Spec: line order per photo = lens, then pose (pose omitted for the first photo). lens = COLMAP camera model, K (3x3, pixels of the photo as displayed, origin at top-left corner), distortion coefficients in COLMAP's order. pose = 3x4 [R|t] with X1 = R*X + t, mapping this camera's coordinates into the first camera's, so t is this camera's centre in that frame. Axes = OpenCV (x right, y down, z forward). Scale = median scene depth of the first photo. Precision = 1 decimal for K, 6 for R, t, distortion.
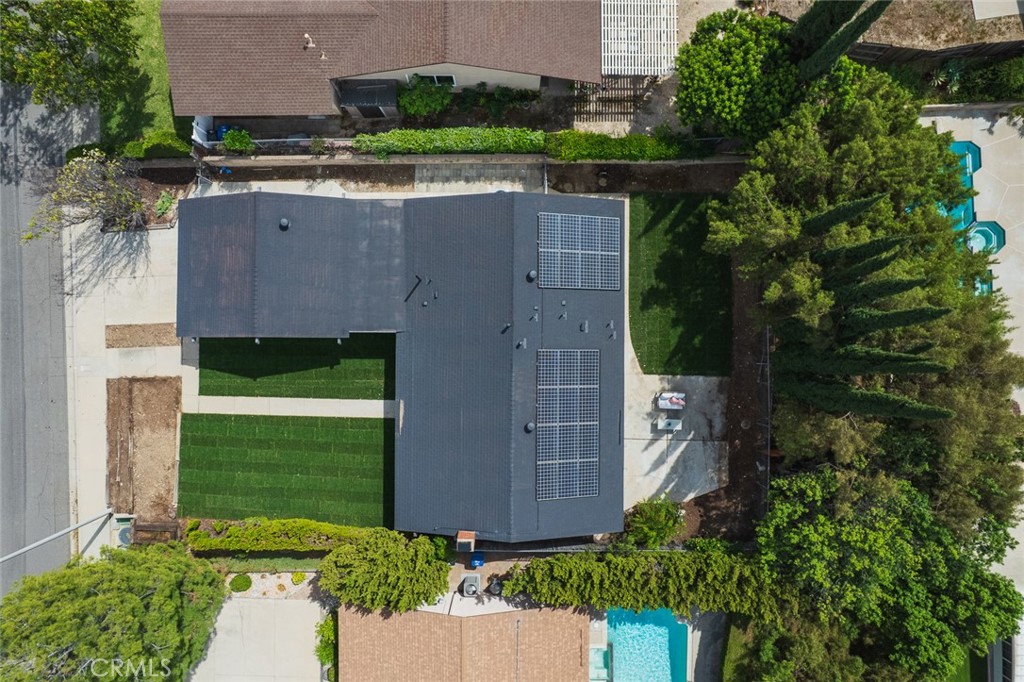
lens RADIAL K [[653.6, 0, 507.1], [0, 653.6, 335.4], [0, 0, 1]] dist [-0.077652, 0.069272]
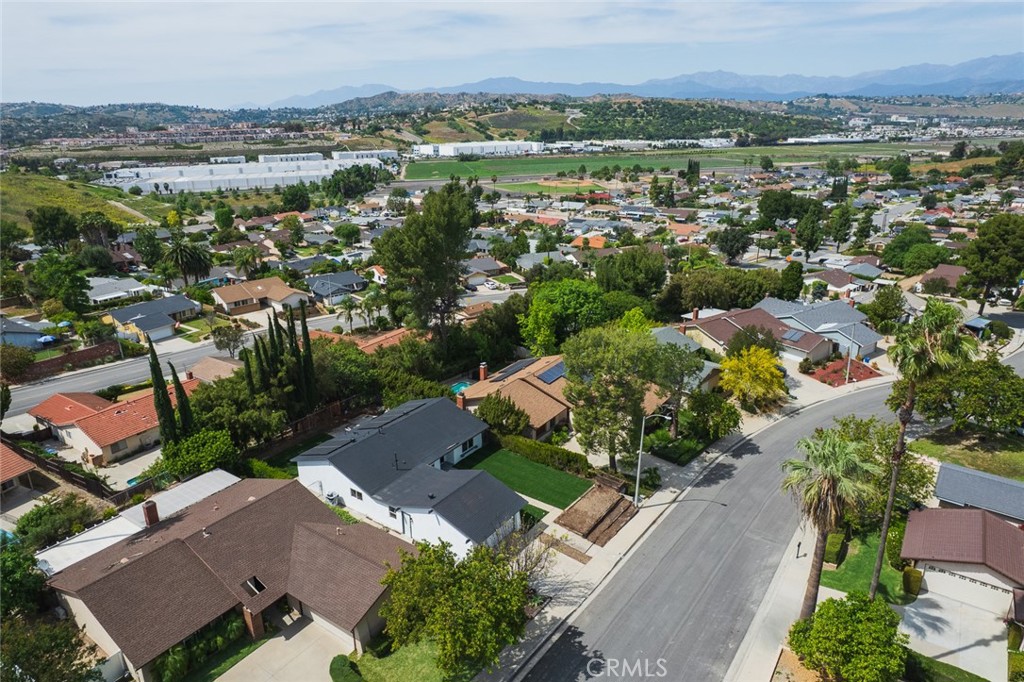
lens RADIAL K [[653.6, 0, 507.1], [0, 653.6, 335.4], [0, 0, 1]] dist [-0.077652, 0.069272]
pose [[-0.821779, -0.175355, 0.542153, -1.307198], [0.569805, -0.254934, 0.781237, -1.237992], [0.001219, 0.950926, 0.309418, 0.069054]]
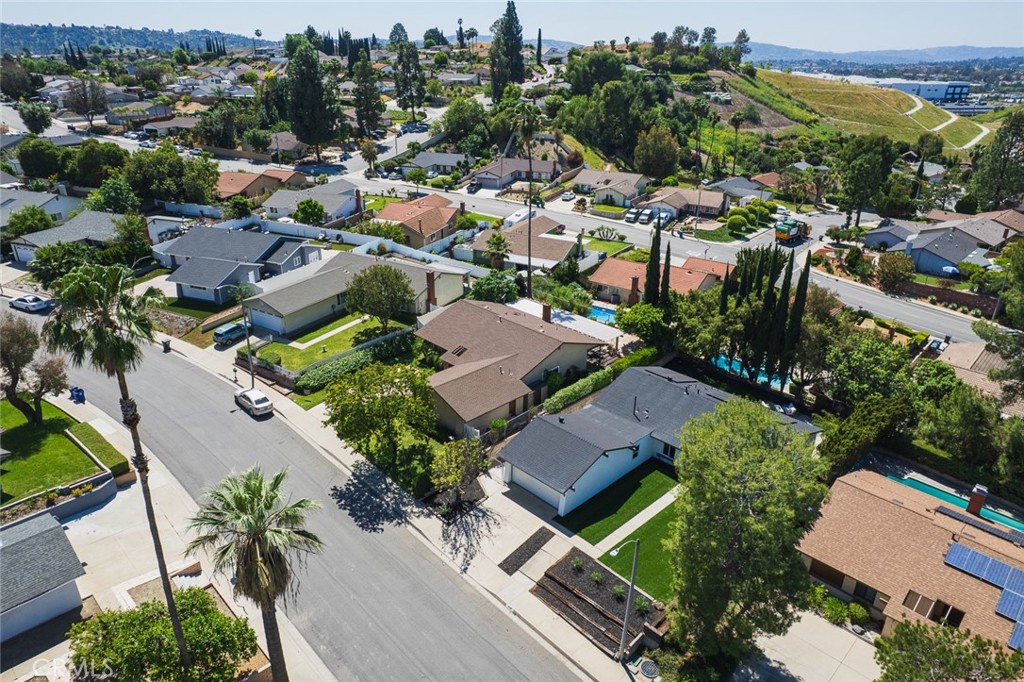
lens RADIAL K [[663.8, 0, 502.2], [0, 663.8, 336.9], [0, 0, 1]] dist [-0.073060, 0.061421]
pose [[0.717746, -0.275868, 0.639326, -1.453220], [0.696152, 0.303526, -0.650572, 0.755798], [-0.014580, 0.912013, 0.409901, 0.086497]]
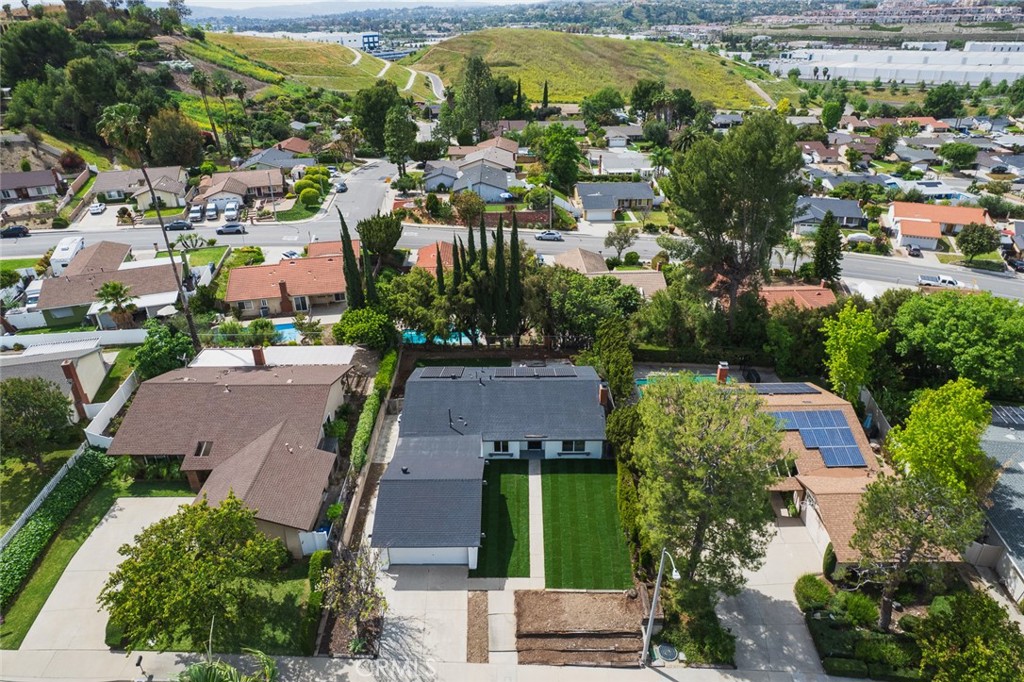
lens RADIAL K [[653.6, 0, 507.1], [0, 653.6, 335.4], [0, 0, 1]] dist [-0.077652, 0.069272]
pose [[0.000558, -0.457928, 0.888989, -1.453455], [0.999995, -0.002587, -0.001960, 0.059016], [0.003197, 0.888985, 0.457925, 0.055638]]
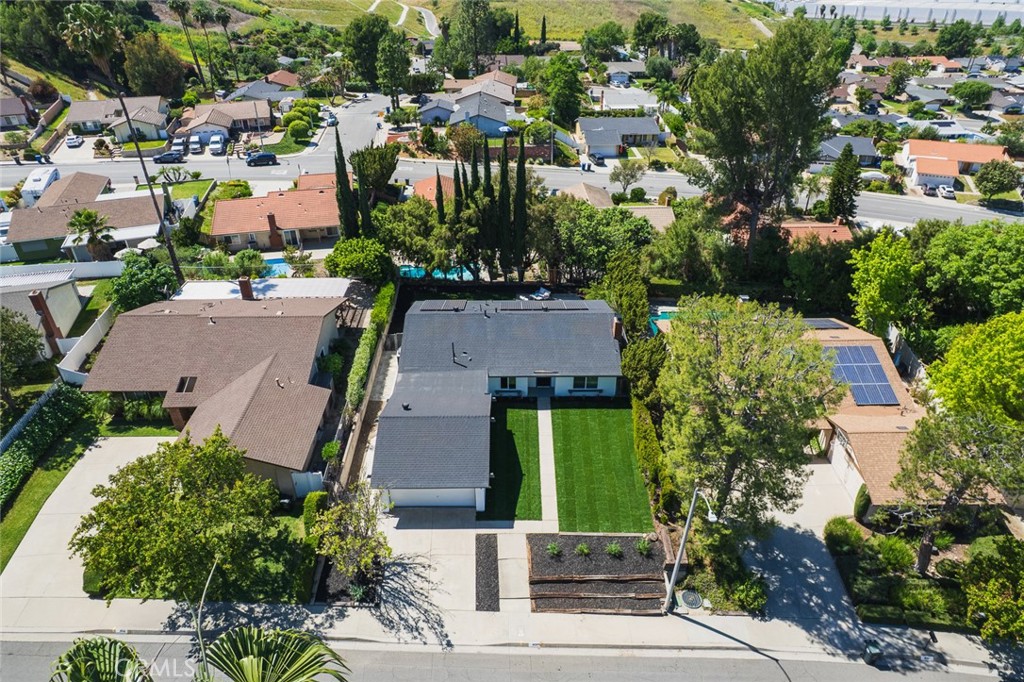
lens RADIAL K [[653.6, 0, 507.1], [0, 653.6, 335.4], [0, 0, 1]] dist [-0.077652, 0.069272]
pose [[-0.006610, -0.526385, 0.850220, -1.367820], [0.999971, -0.000175, 0.007666, 0.026165], [-0.003887, 0.850246, 0.526371, 0.152587]]
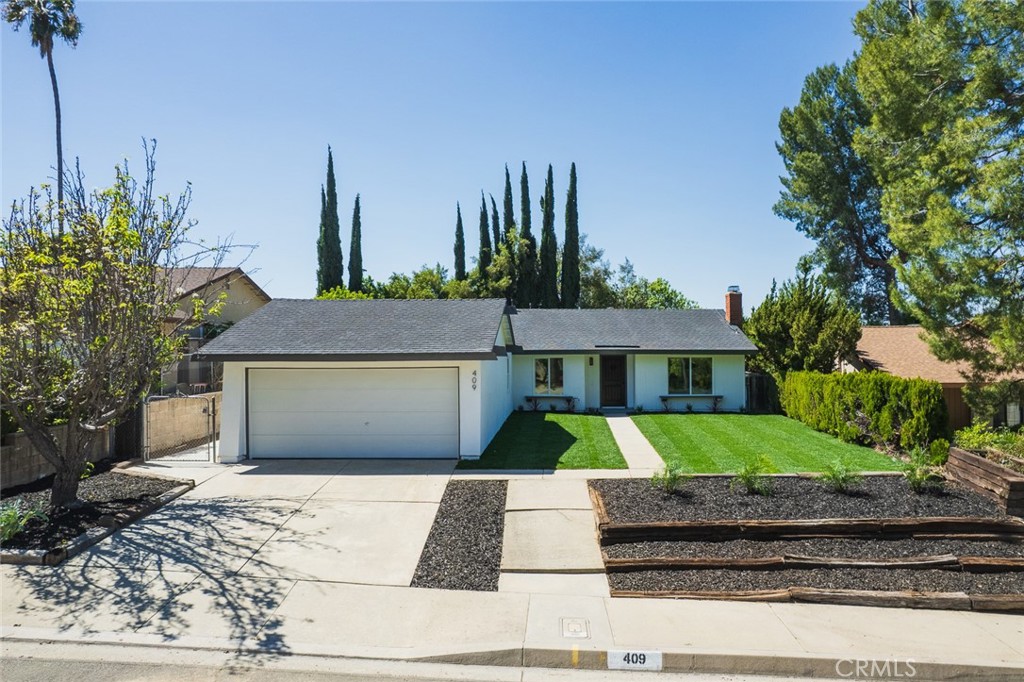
lens RADIAL K [[691.5, 0, 537.8], [0, 691.5, 343.0], [0, 0, 1]] dist [0.049912, -0.000161]
pose [[0.024058, 0.002601, 0.999707, -1.017119], [0.999683, 0.007325, -0.024077, 0.047702], [-0.007386, 0.999970, -0.002424, 0.997967]]
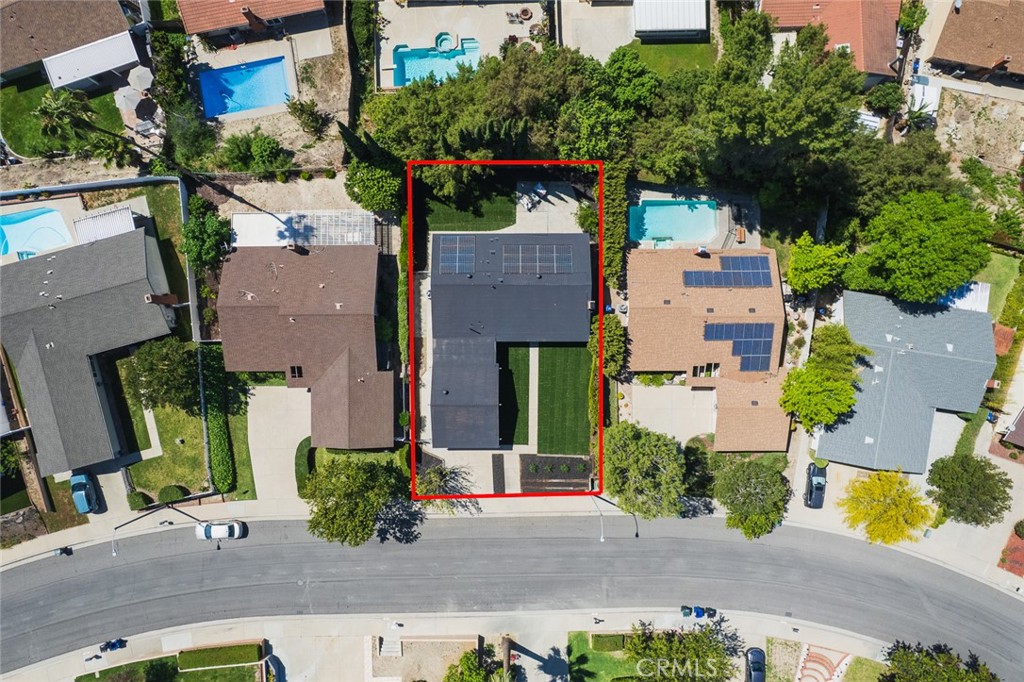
lens RADIAL K [[653.6, 0, 507.1], [0, 653.6, 335.4], [0, 0, 1]] dist [-0.077652, 0.069272]
pose [[-0.007633, -0.999865, 0.014544, -0.181986], [0.999959, -0.007561, 0.005009, 0.020841], [-0.004899, 0.014581, 0.999882, -1.112534]]
